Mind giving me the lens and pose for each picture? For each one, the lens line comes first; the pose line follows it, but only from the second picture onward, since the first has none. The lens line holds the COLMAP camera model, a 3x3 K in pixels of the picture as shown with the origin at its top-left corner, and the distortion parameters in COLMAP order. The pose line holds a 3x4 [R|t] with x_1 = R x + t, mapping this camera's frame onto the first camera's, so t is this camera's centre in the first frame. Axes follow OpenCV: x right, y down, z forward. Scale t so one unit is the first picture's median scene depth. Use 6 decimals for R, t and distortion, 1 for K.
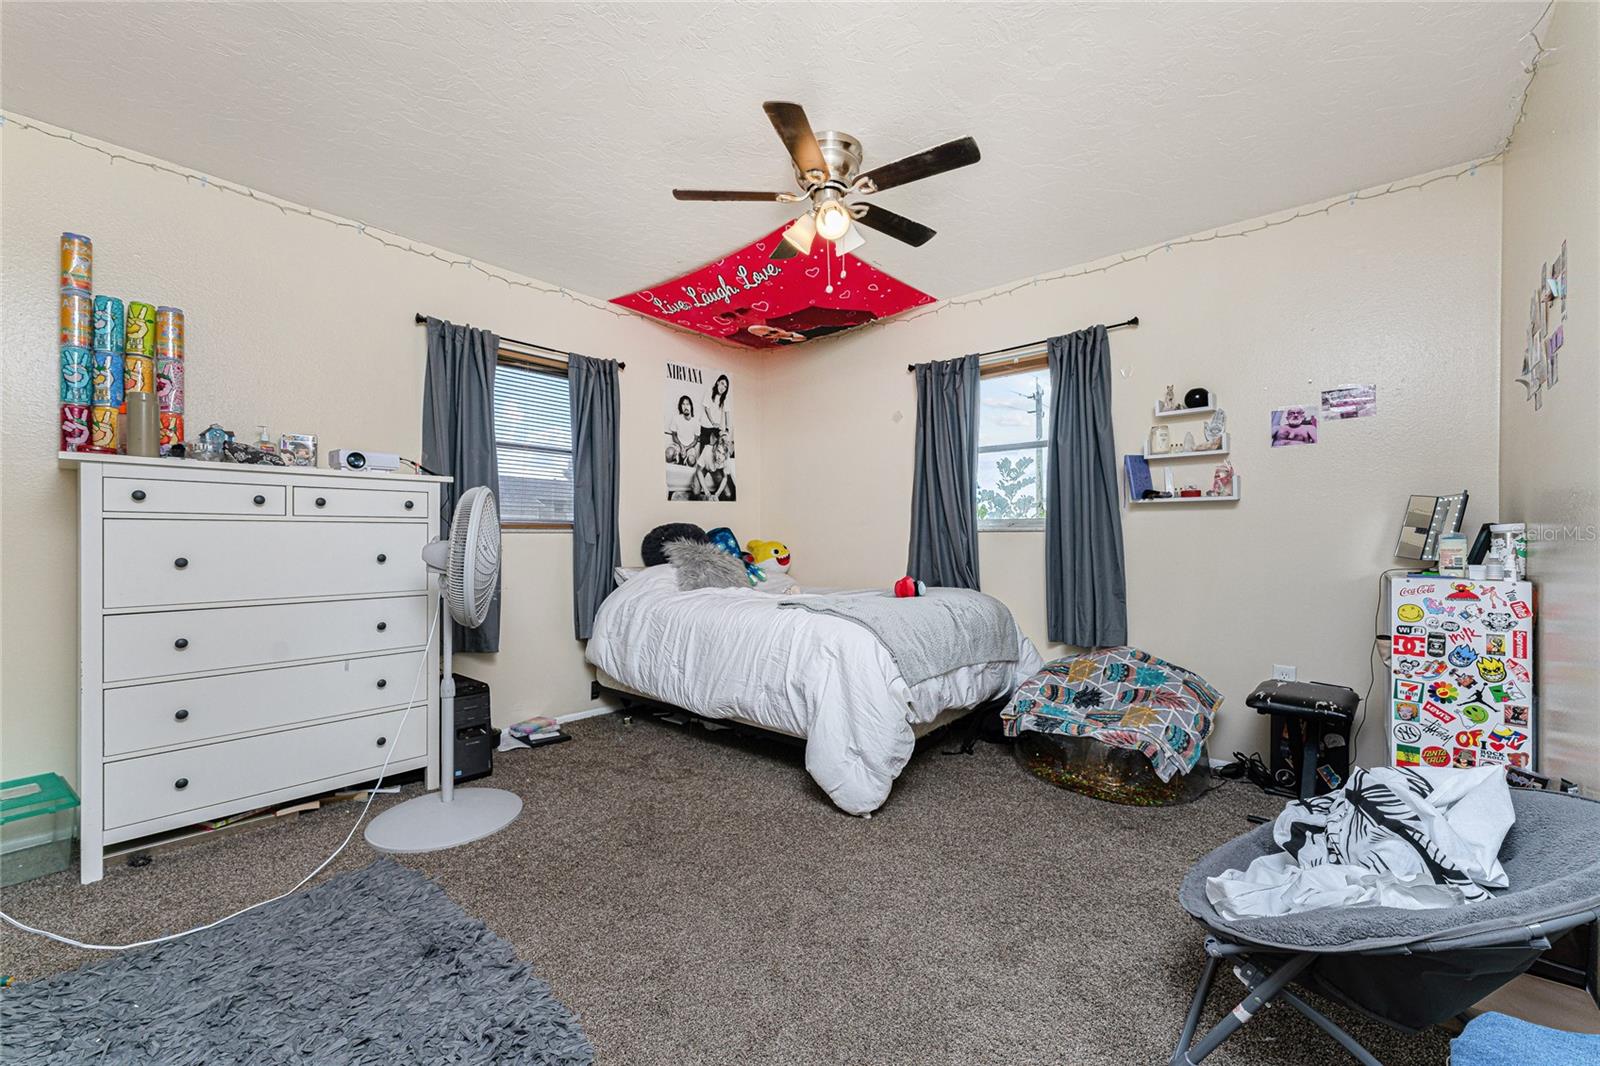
lens RADIAL K [[636.0, 0, 789.9], [0, 636.0, 531.2], [0, 0, 1]] dist [0.000881, 0.000211]
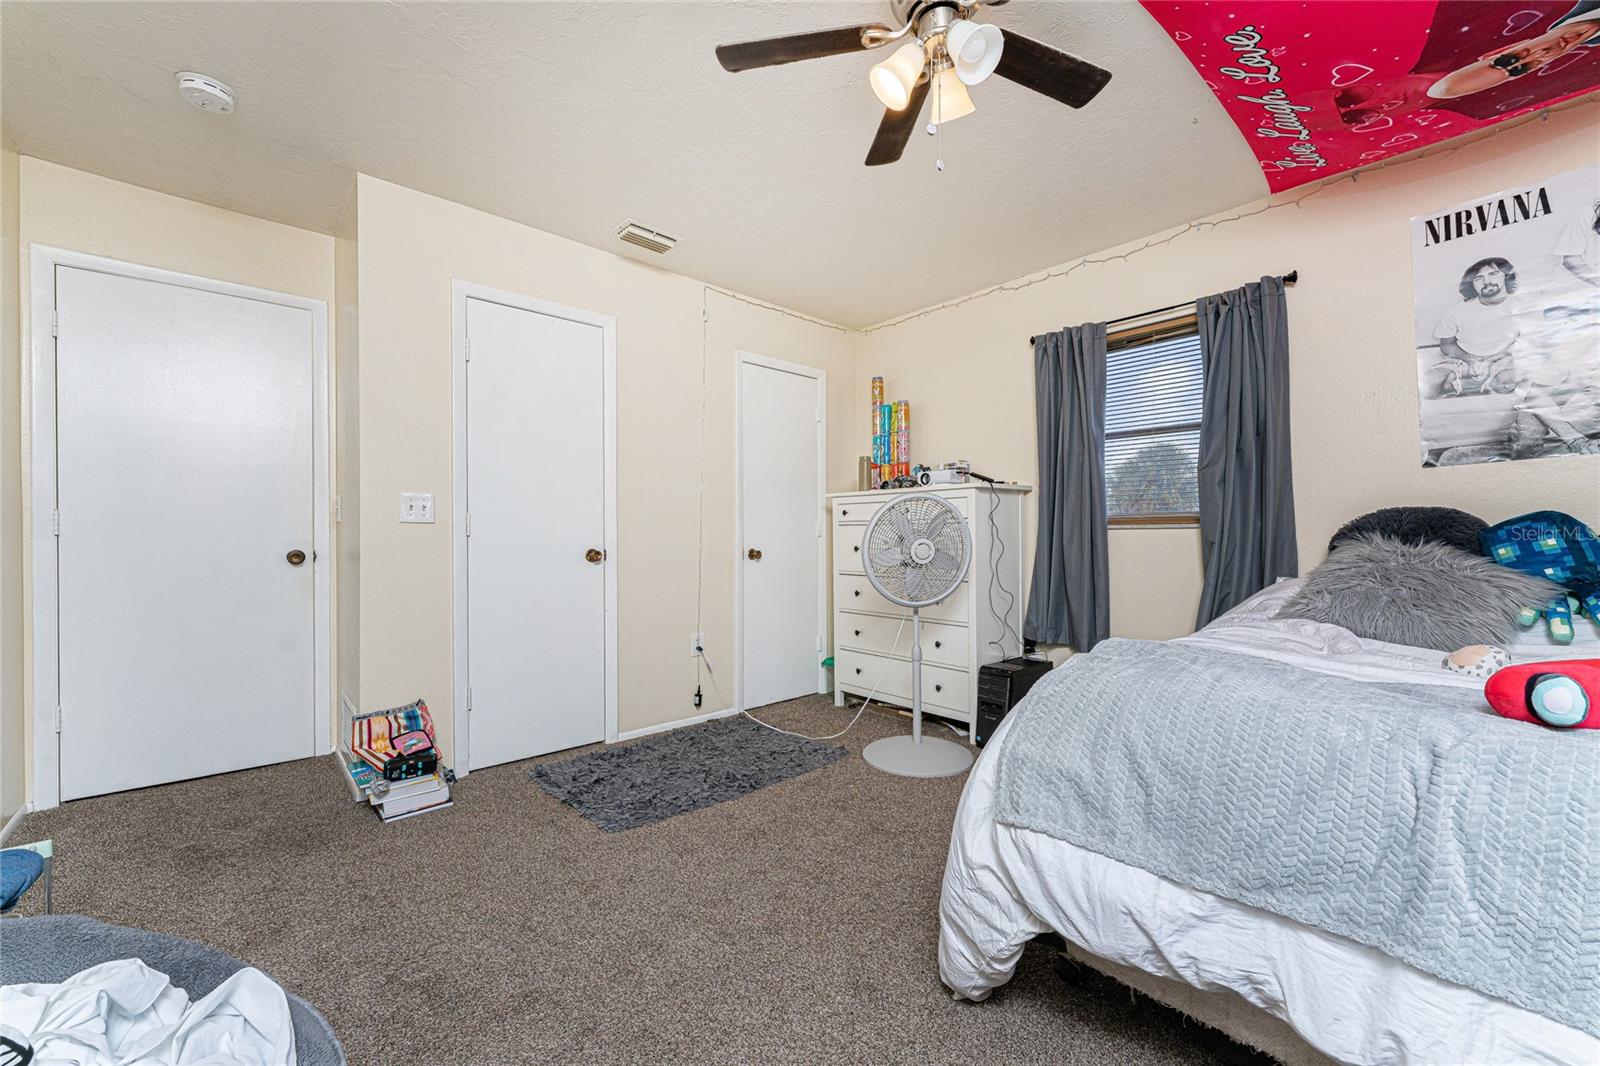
lens RADIAL K [[623.4, 0, 805.6], [0, 623.4, 535.5], [0, 0, 1]] dist [-0.000263, 0.000099]
pose [[-0.088064, -0.007217, -0.996089, 0.463348], [0.009597, 0.999921, -0.008093, 0.013378], [0.996069, -0.010273, -0.087988, 0.580682]]
